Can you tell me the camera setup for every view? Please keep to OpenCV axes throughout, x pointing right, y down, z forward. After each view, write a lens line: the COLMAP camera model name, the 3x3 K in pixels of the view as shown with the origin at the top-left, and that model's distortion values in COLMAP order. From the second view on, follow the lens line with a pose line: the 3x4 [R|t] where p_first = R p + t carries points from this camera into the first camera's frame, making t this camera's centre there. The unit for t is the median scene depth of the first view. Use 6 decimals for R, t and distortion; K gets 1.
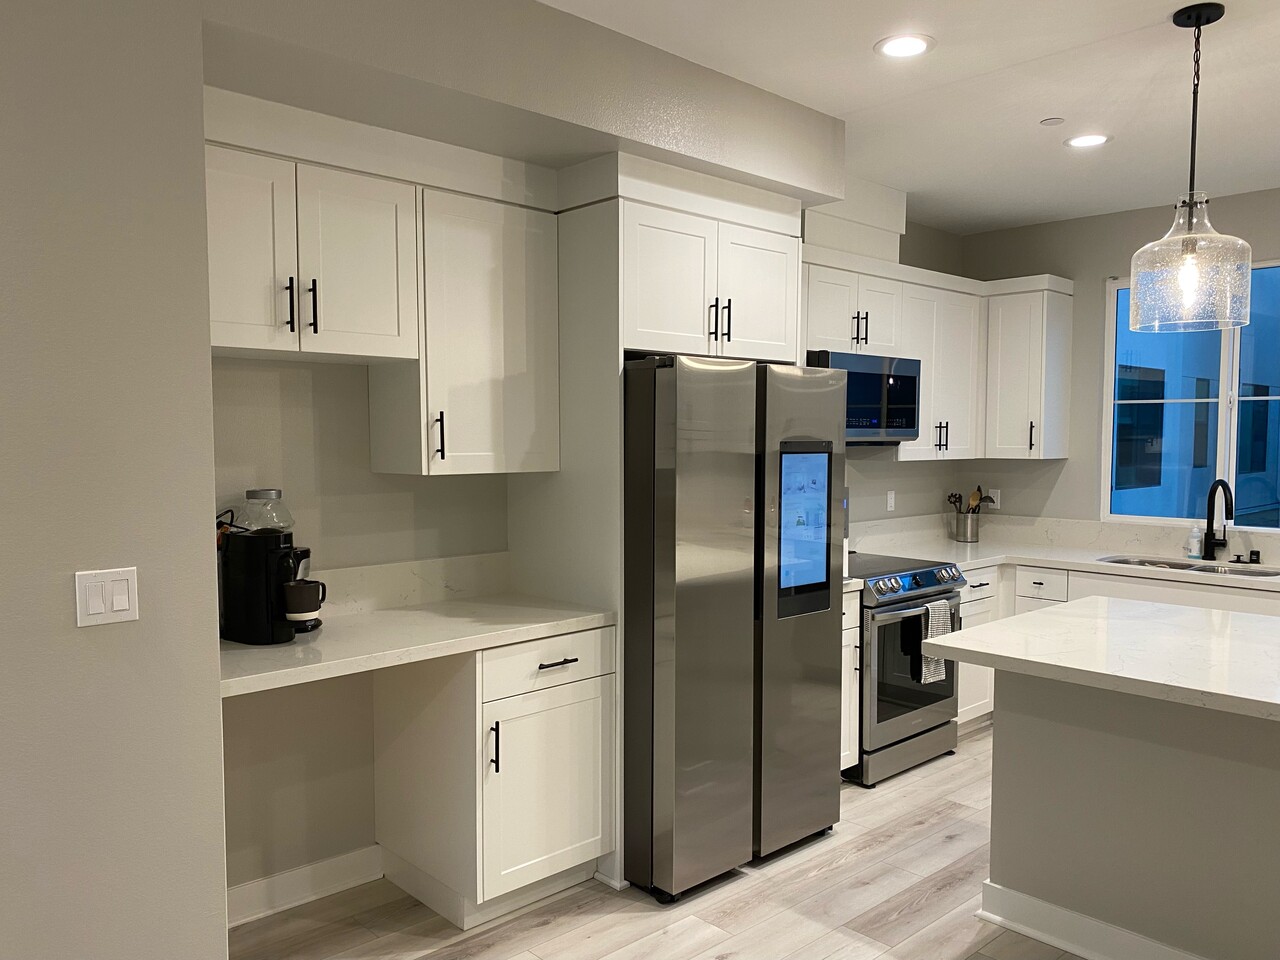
lens RADIAL K [[971.0, 0, 640.0], [0, 971.0, 480.0], [0, 0, 1]] dist [0.011116, -0.002766]
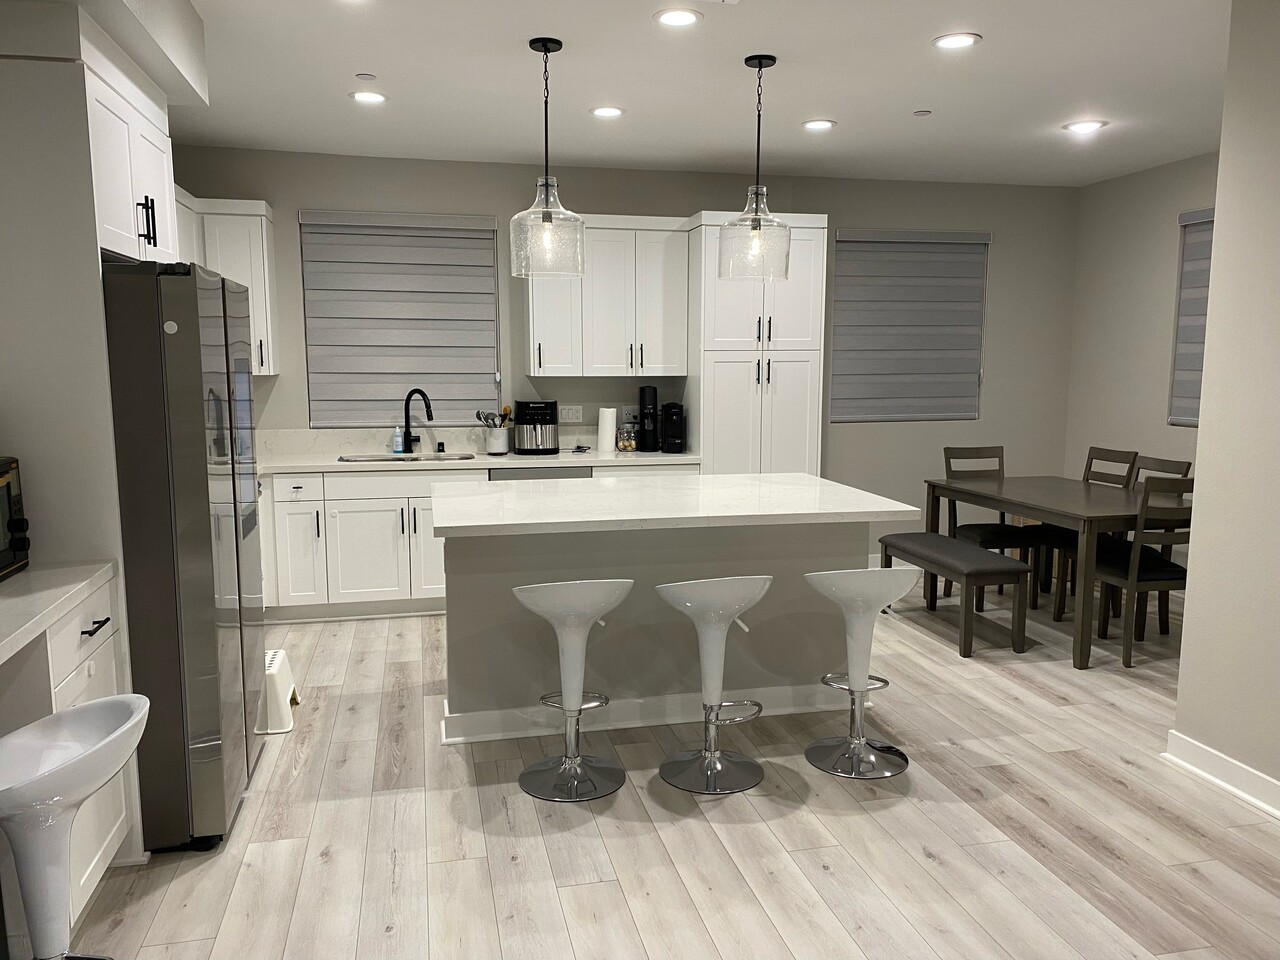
lens RADIAL K [[971.0, 0, 640.0], [0, 971.0, 480.0], [0, 0, 1]] dist [0.011116, -0.002766]
pose [[0.497230, -0.108498, 0.860808, -0.533820], [0.035614, 0.993866, 0.104697, -0.006729], [-0.866888, -0.021402, 0.498044, 0.168070]]
